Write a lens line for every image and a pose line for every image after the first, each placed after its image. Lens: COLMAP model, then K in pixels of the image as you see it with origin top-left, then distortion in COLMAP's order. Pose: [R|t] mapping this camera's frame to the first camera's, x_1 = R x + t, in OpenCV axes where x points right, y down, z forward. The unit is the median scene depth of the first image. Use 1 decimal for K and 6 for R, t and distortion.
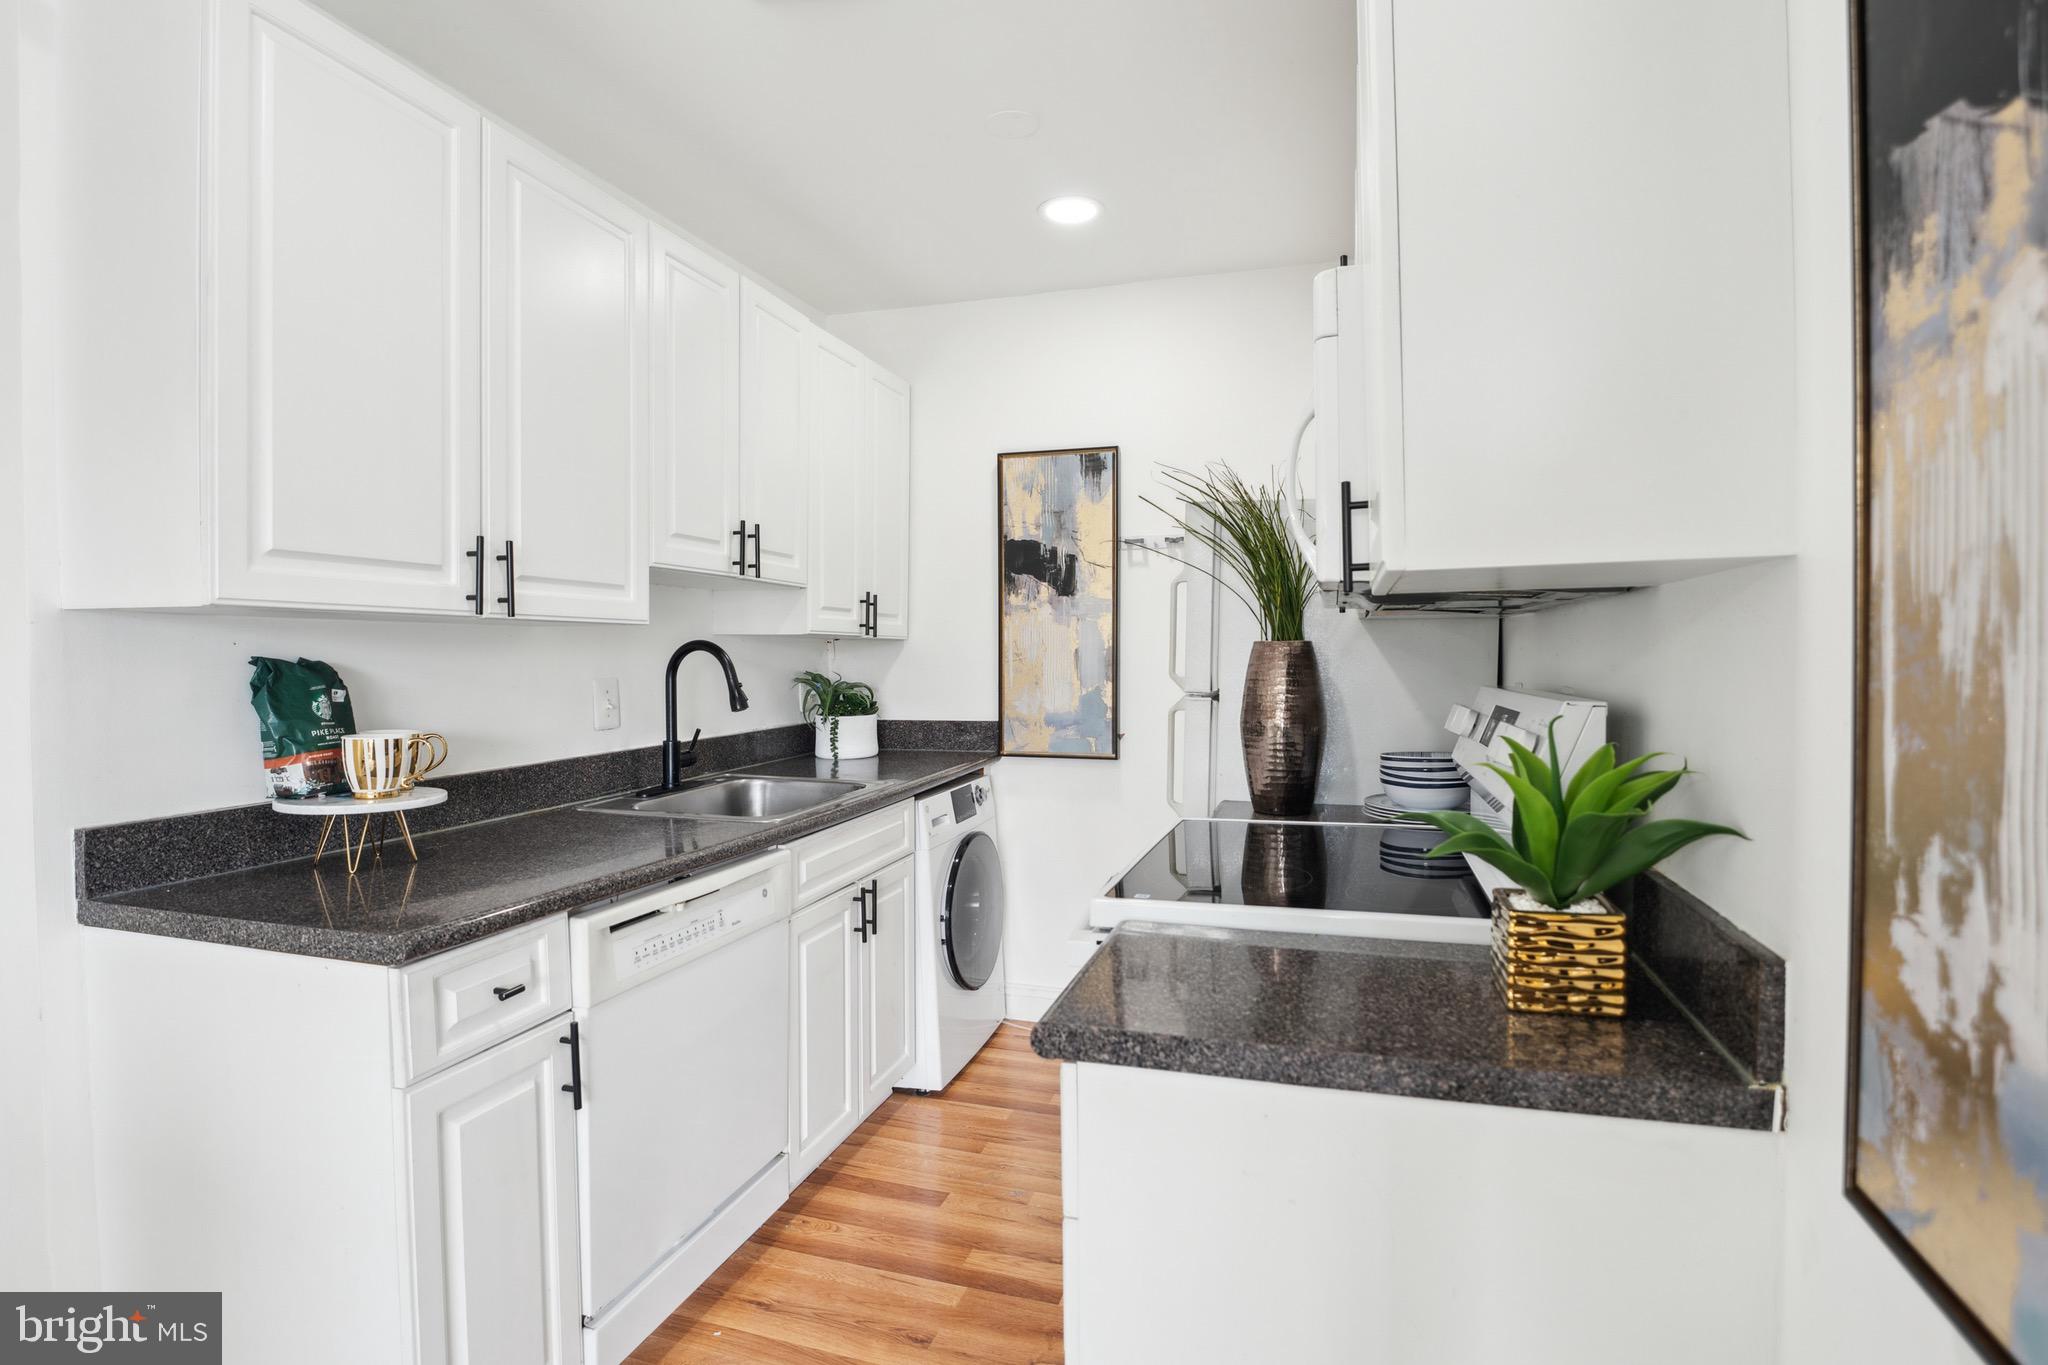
lens RADIAL K [[1064.9, 0, 1032.3], [0, 1064.9, 686.6], [0, 0, 1]] dist [-0.004624, 0.000088]
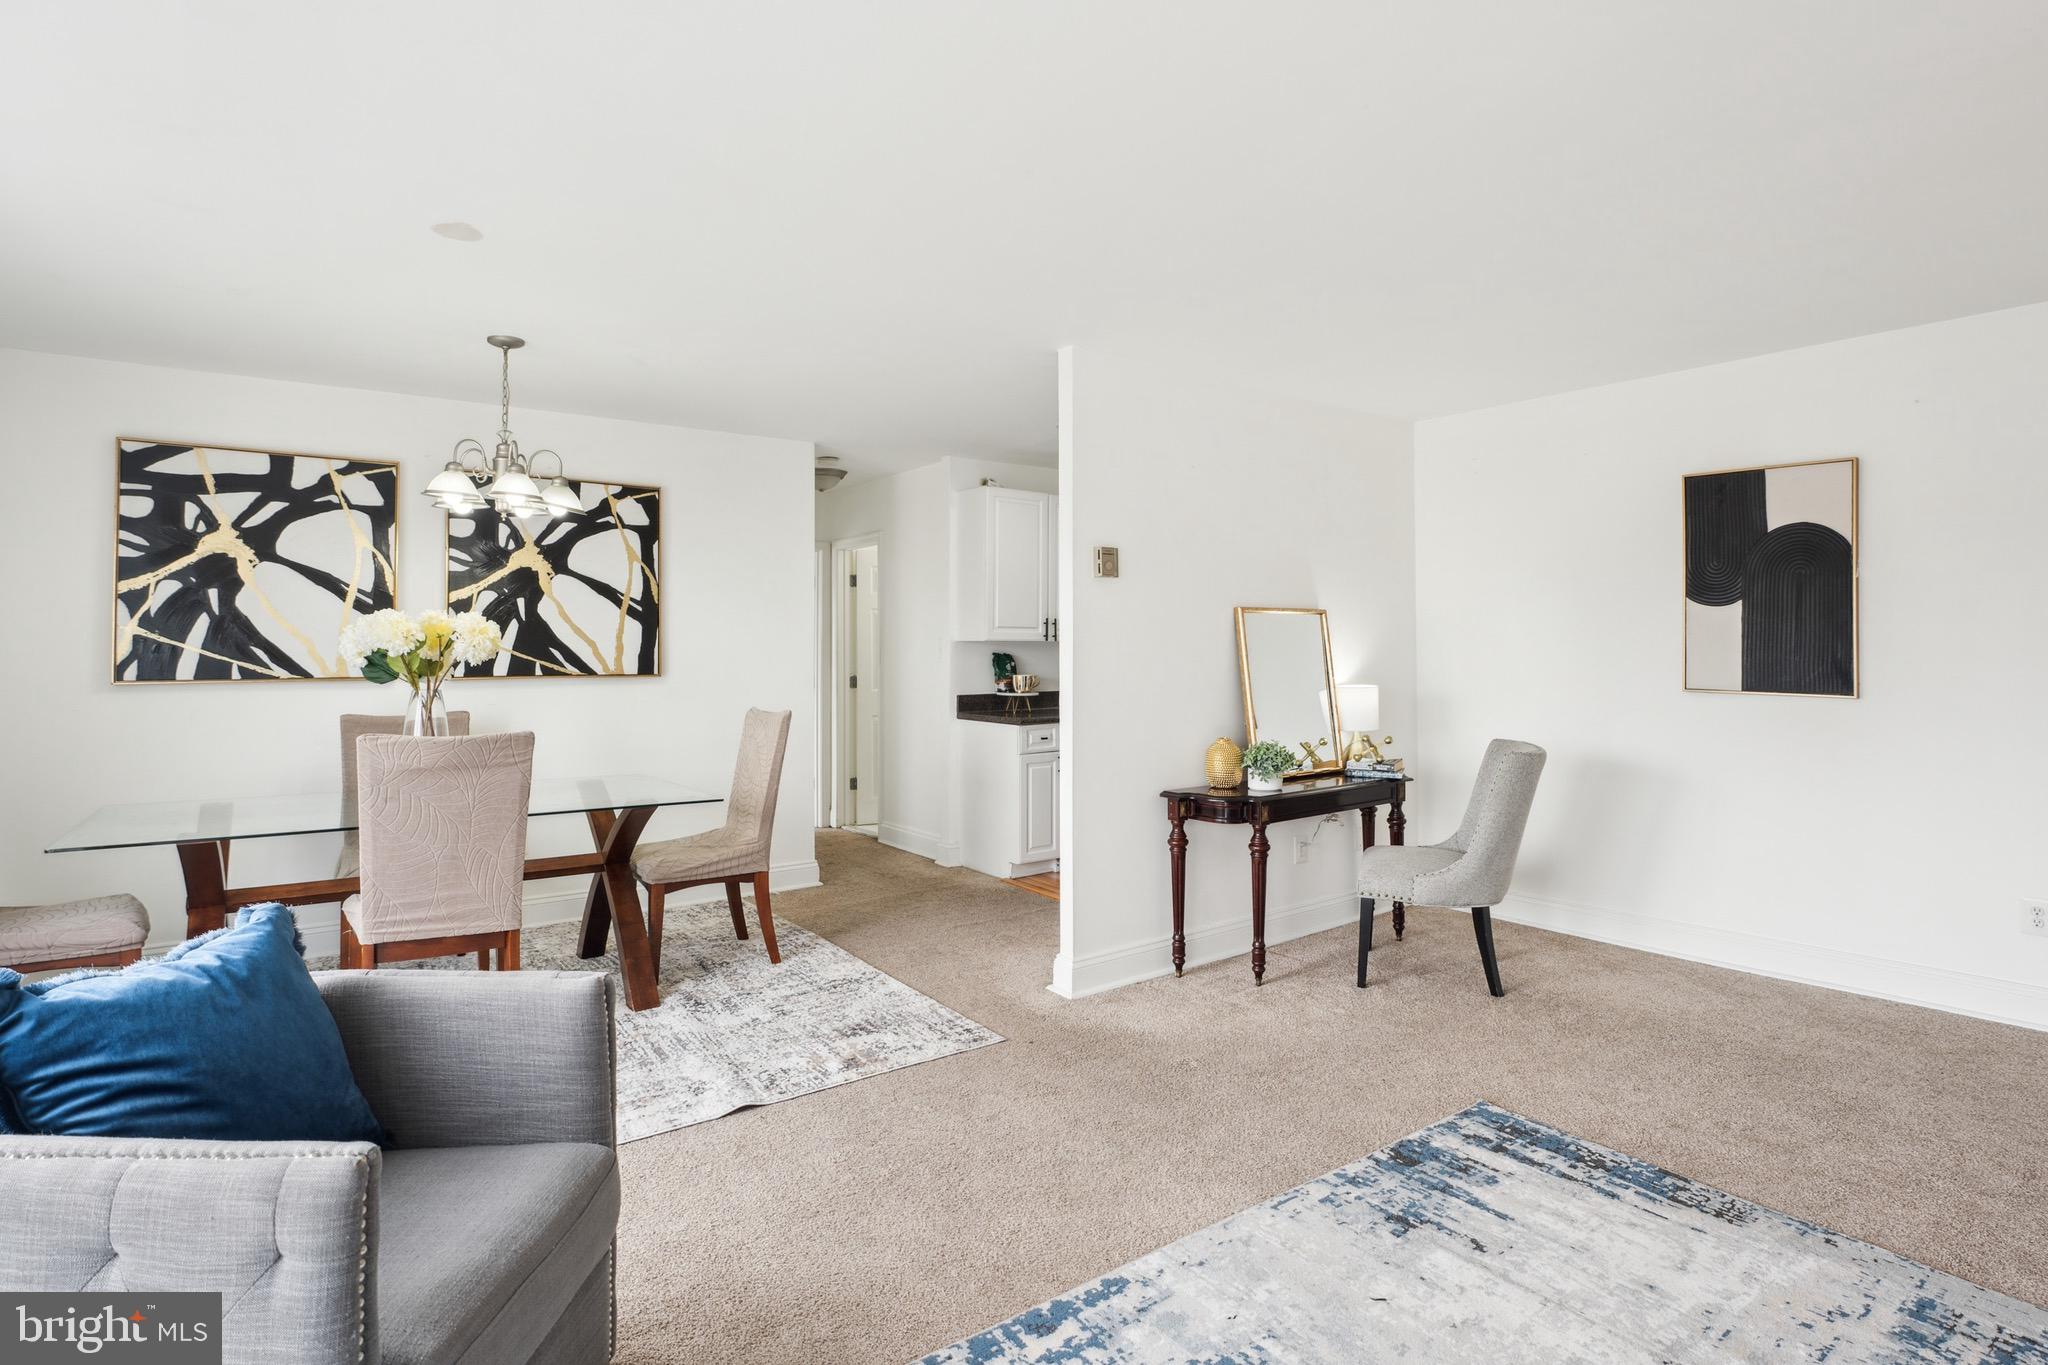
lens RADIAL K [[1064.9, 0, 1024.3], [0, 1064.9, 669.9], [0, 0, 1]] dist [-0.004624, 0.000088]
pose [[0.831340, 0.007670, -0.555712, 1.375105], [-0.017222, 0.999780, -0.011965, 0.071345], [0.555498, 0.019518, 0.831289, -1.961170]]
